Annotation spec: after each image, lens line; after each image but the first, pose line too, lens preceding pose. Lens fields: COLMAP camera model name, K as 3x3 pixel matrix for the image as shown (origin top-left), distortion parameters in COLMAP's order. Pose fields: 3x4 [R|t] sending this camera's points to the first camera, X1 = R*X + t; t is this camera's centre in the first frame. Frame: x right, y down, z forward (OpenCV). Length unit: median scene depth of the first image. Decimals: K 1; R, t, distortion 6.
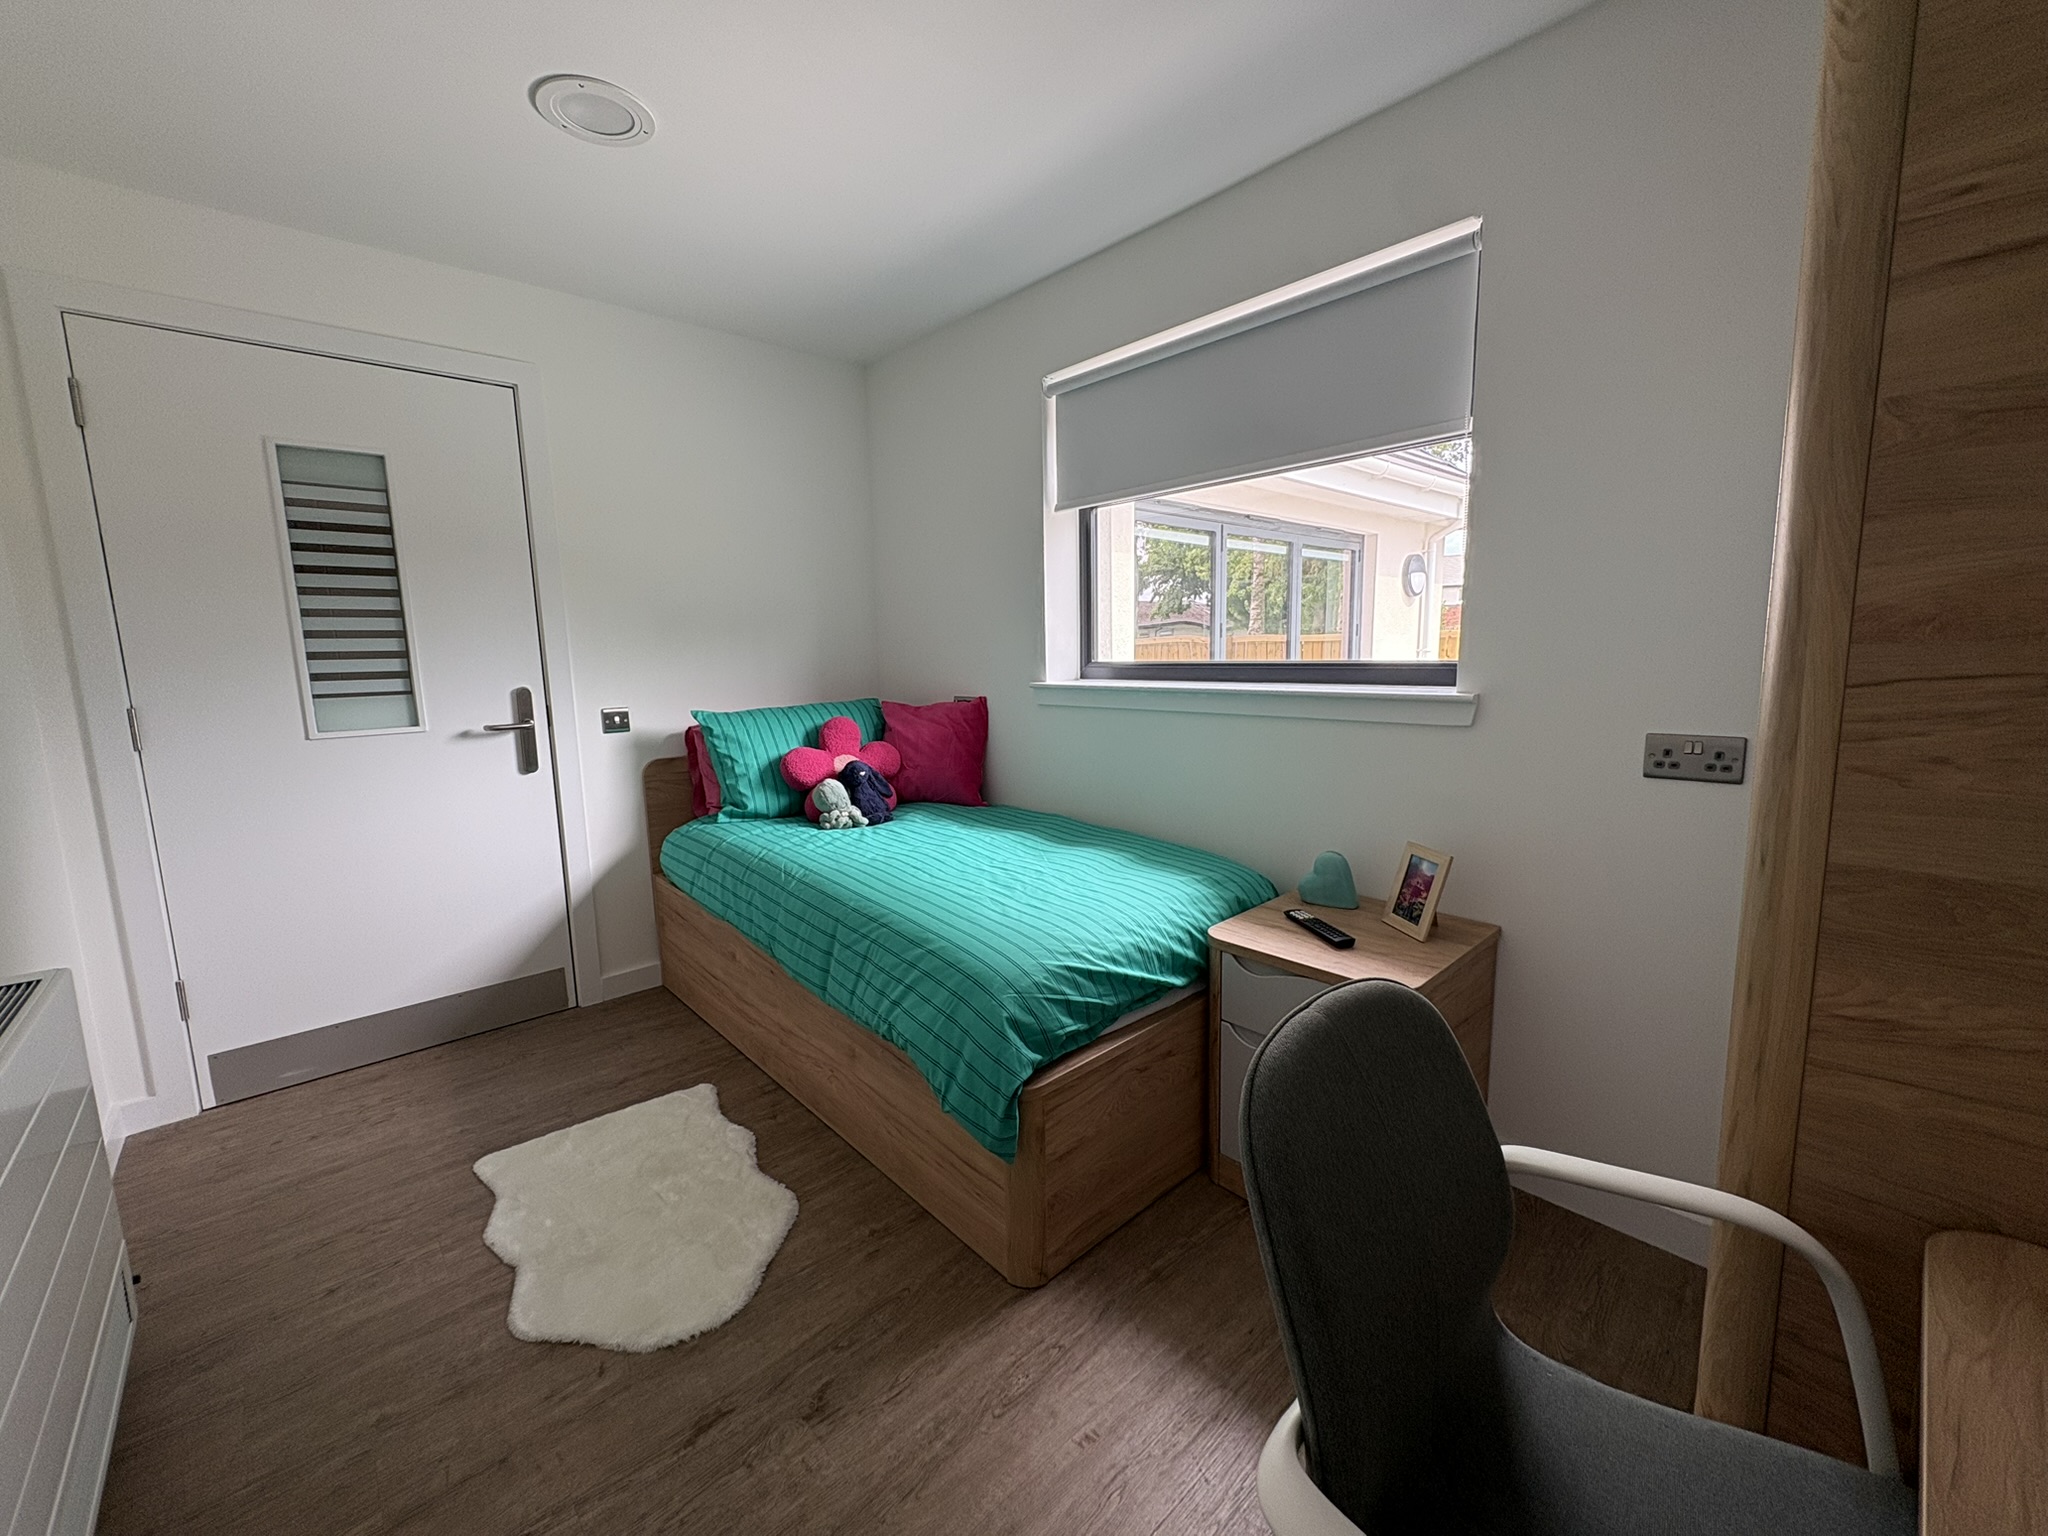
lens RADIAL K [[808.7, 0, 1018.1], [0, 808.7, 755.9], [0, 0, 1]] dist [-0.002967, 0.000134]
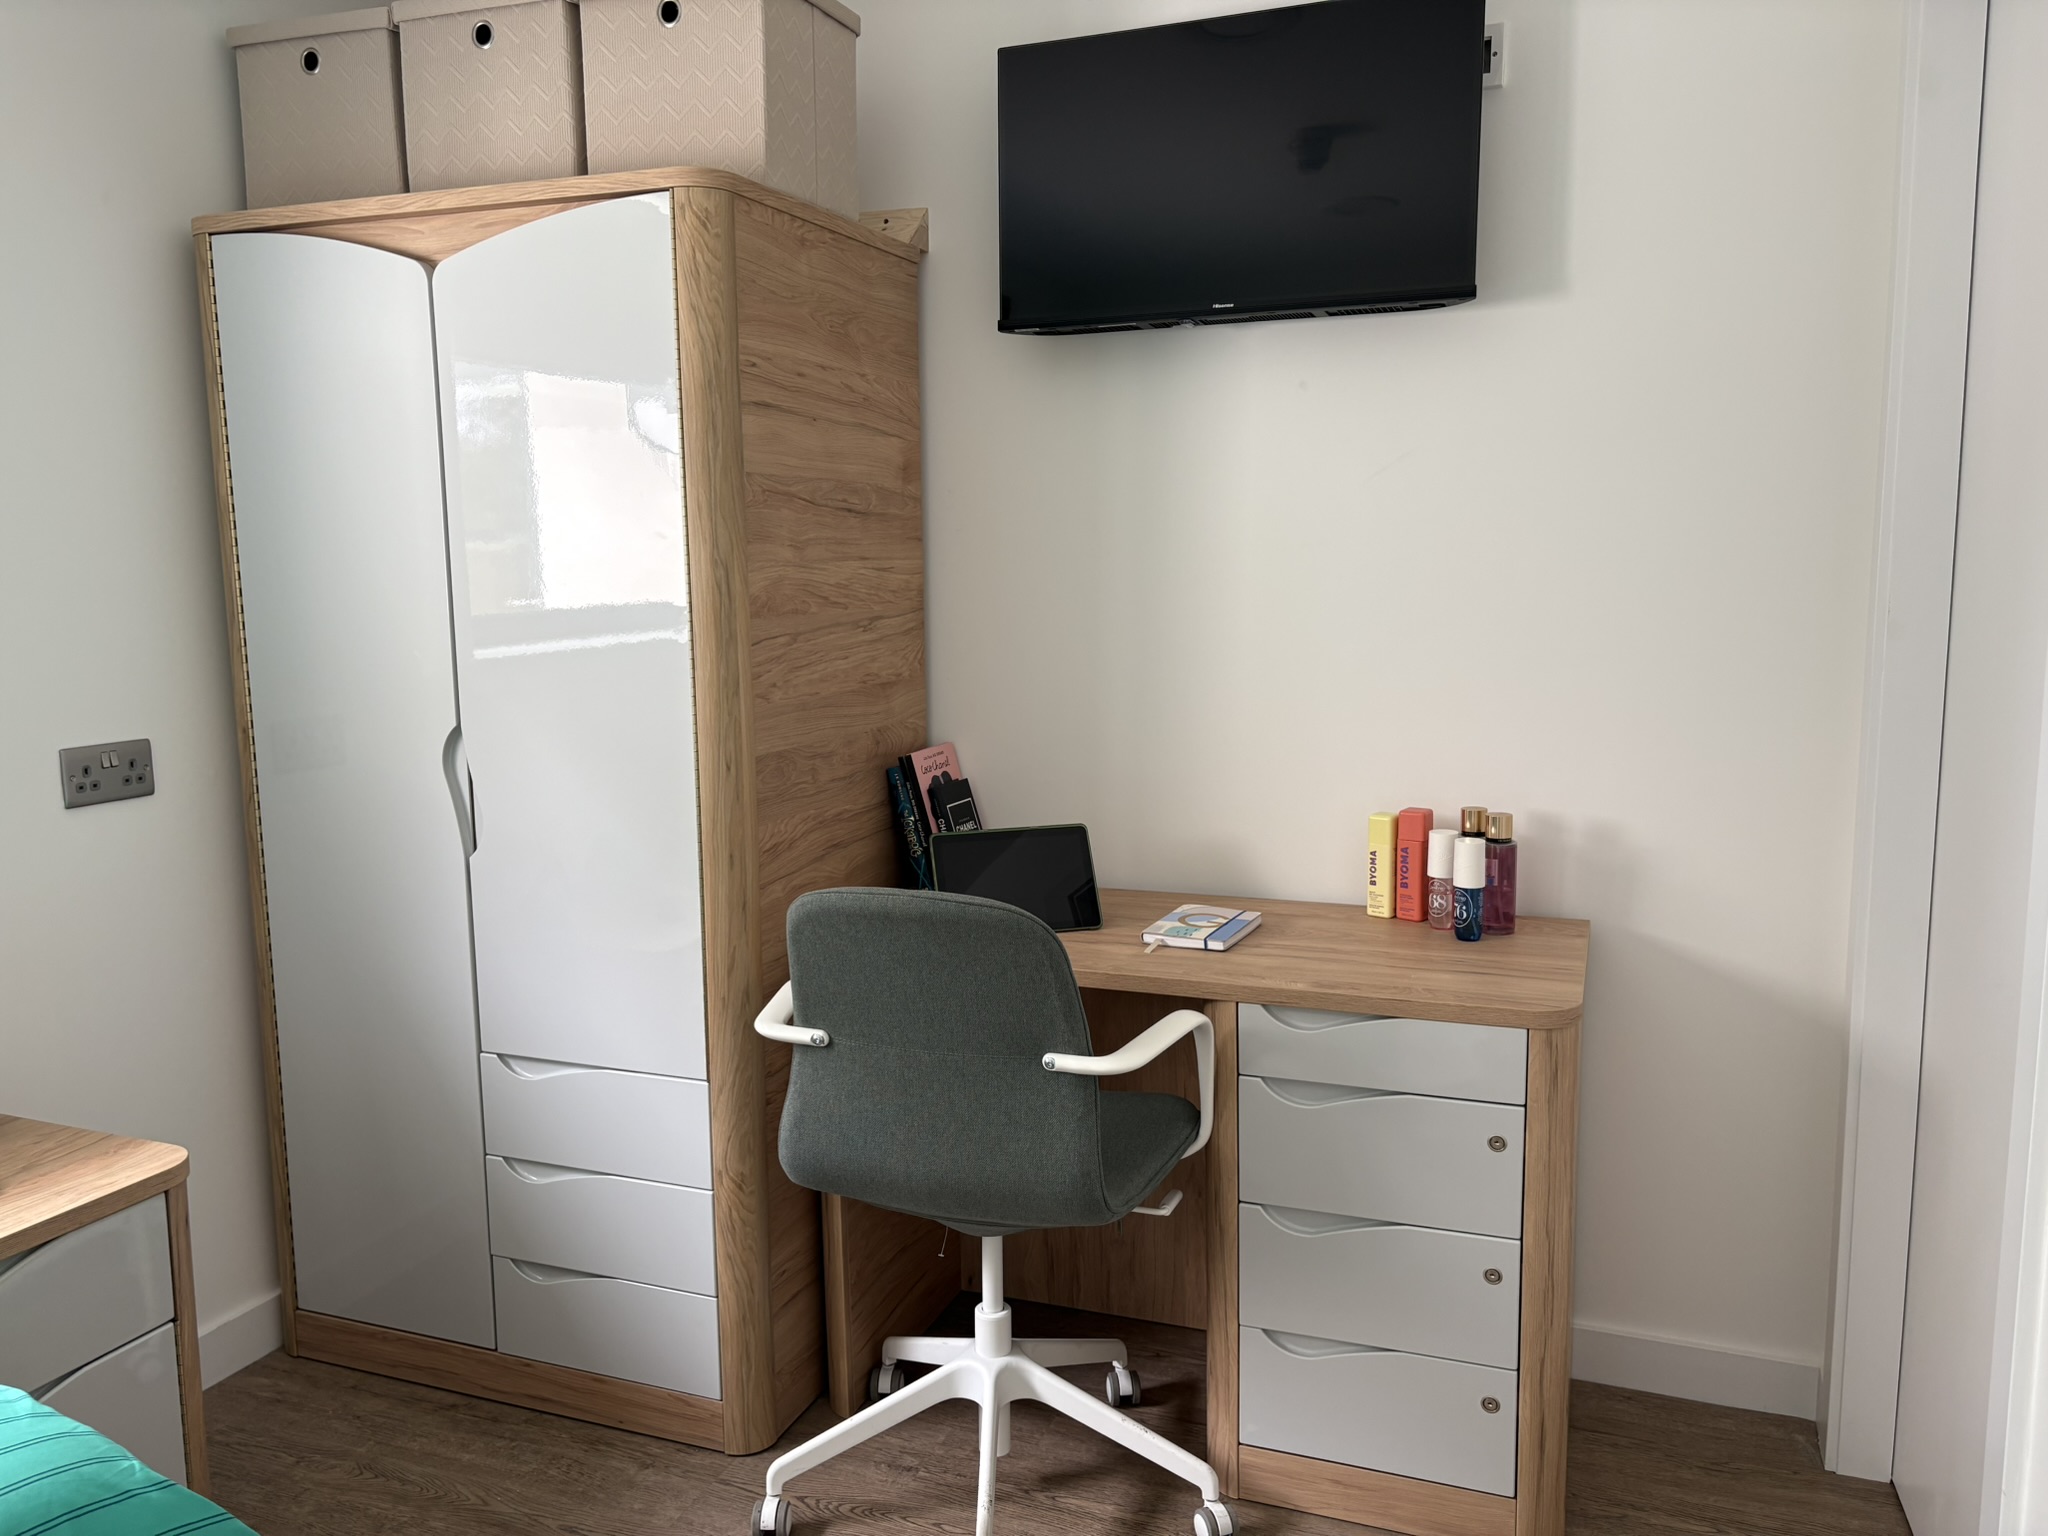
lens RADIAL K [[1545.0, 0, 1020.0], [0, 1545.0, 761.9], [0, 0, 1]] dist [0.041999, -0.051219]
pose [[-0.443658, -0.084855, 0.892170, -0.789593], [0.138970, 0.976952, 0.162025, -0.113307], [-0.885356, 0.195869, -0.421640, 0.746694]]
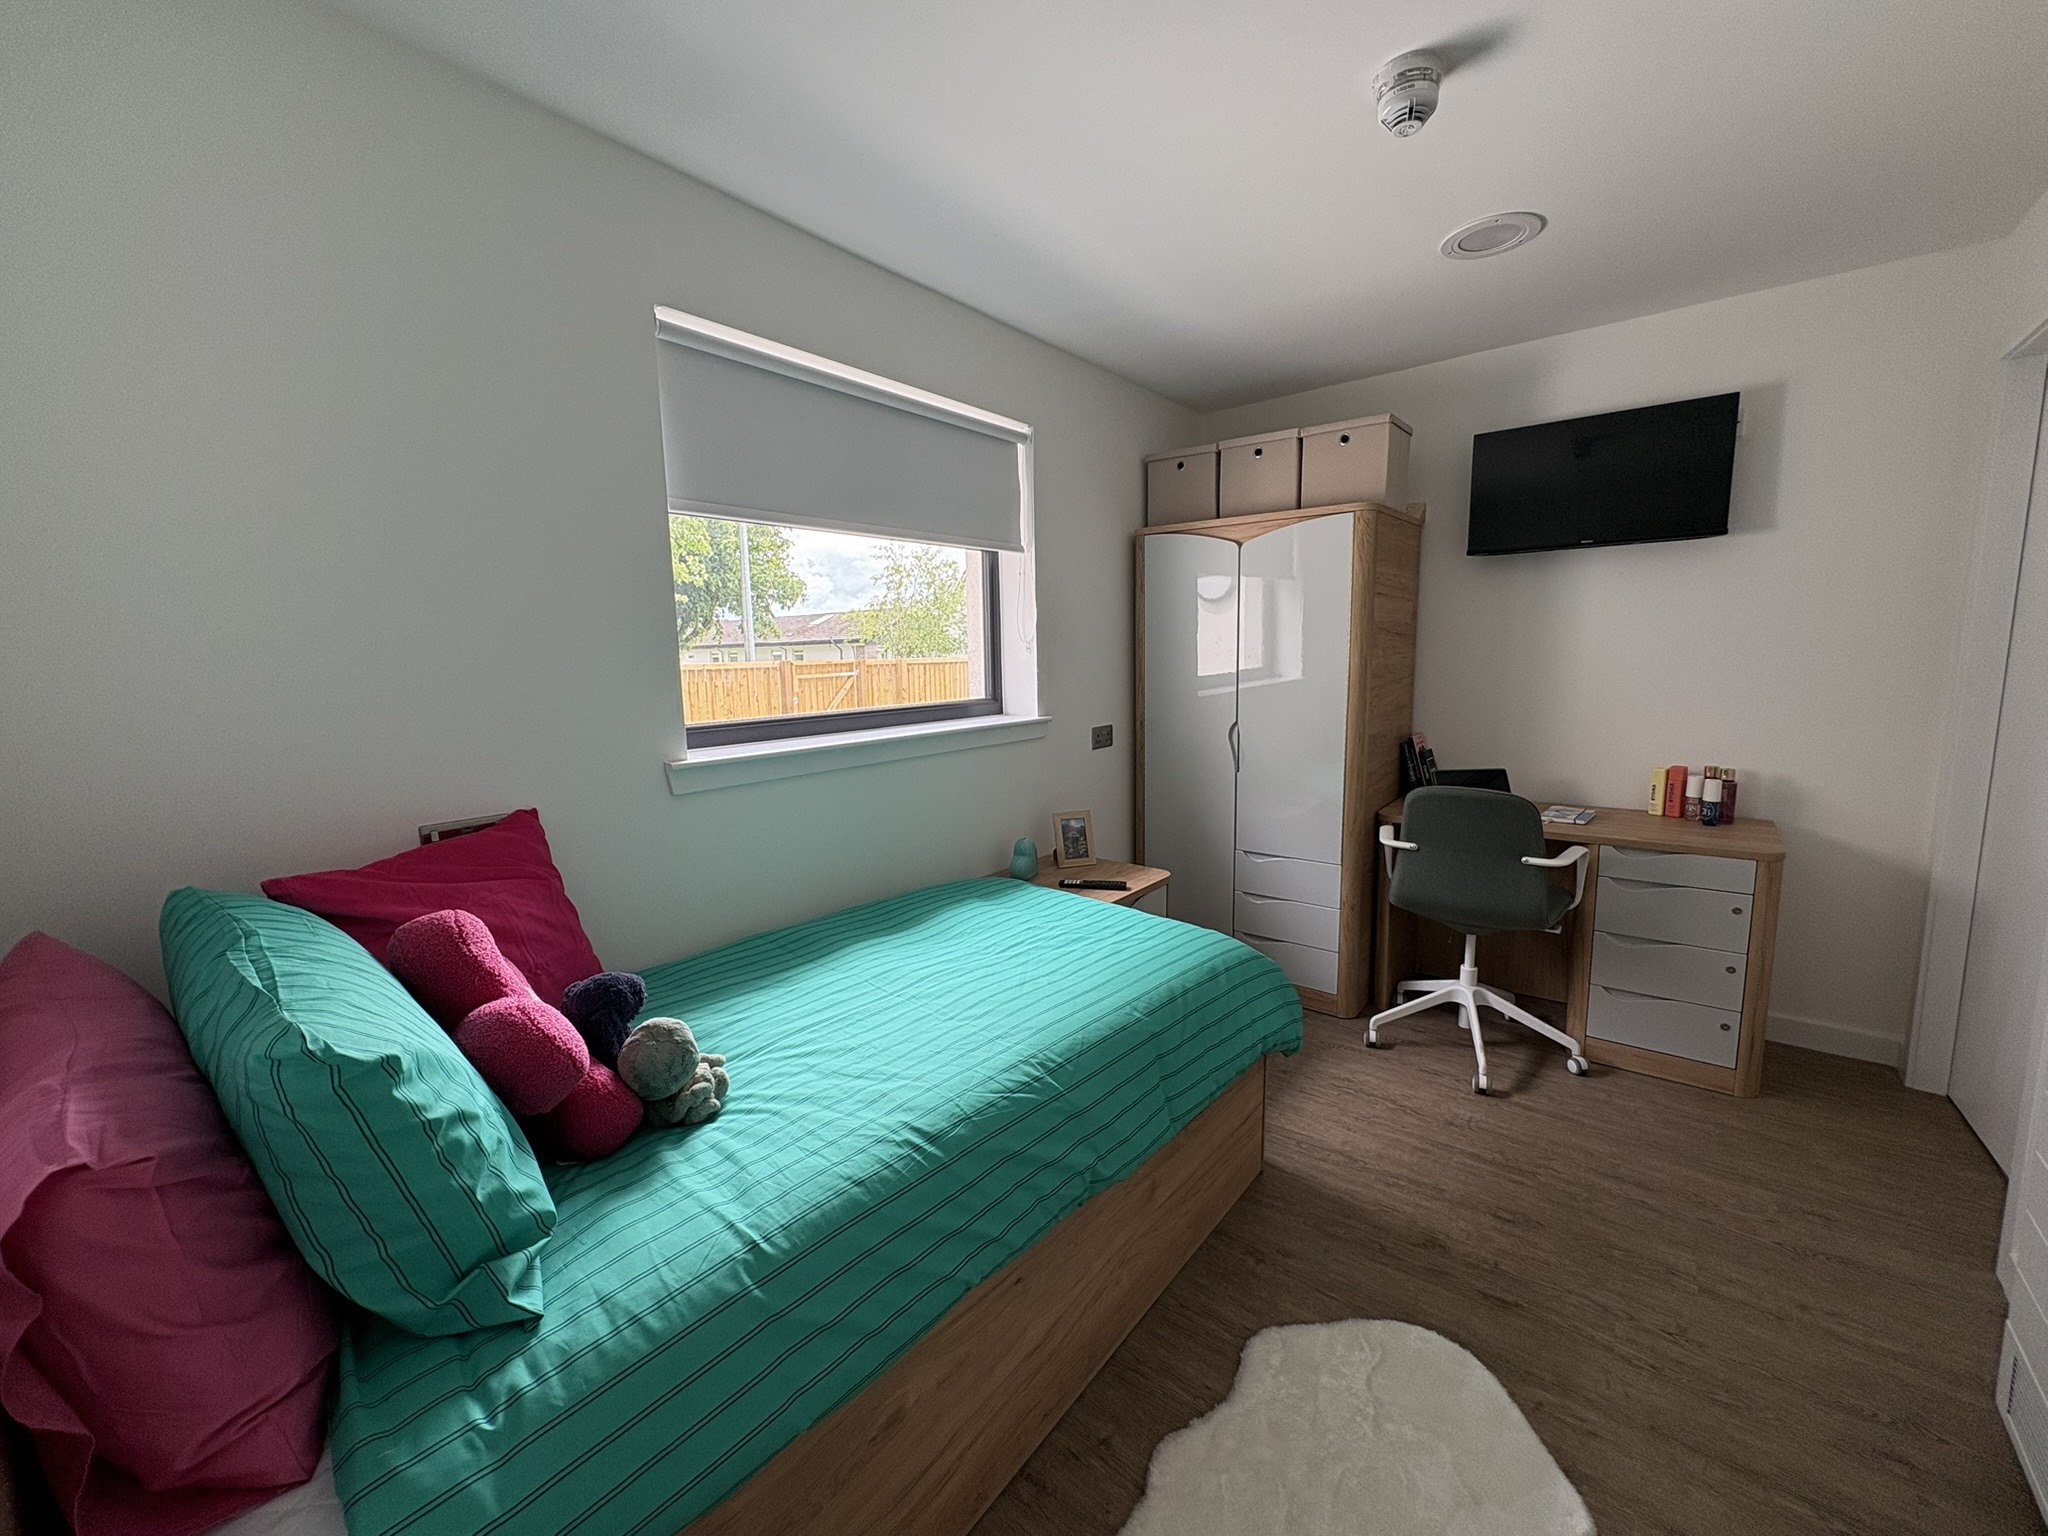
lens RADIAL K [[808.7, 0, 1022.3], [0, 808.7, 756.9], [0, 0, 1]] dist [-0.002967, 0.000134]
pose [[-0.147951, -0.101345, 0.983788, -1.072585], [0.157264, 0.979668, 0.124571, -0.213449], [-0.976411, 0.173145, -0.129005, 1.304410]]
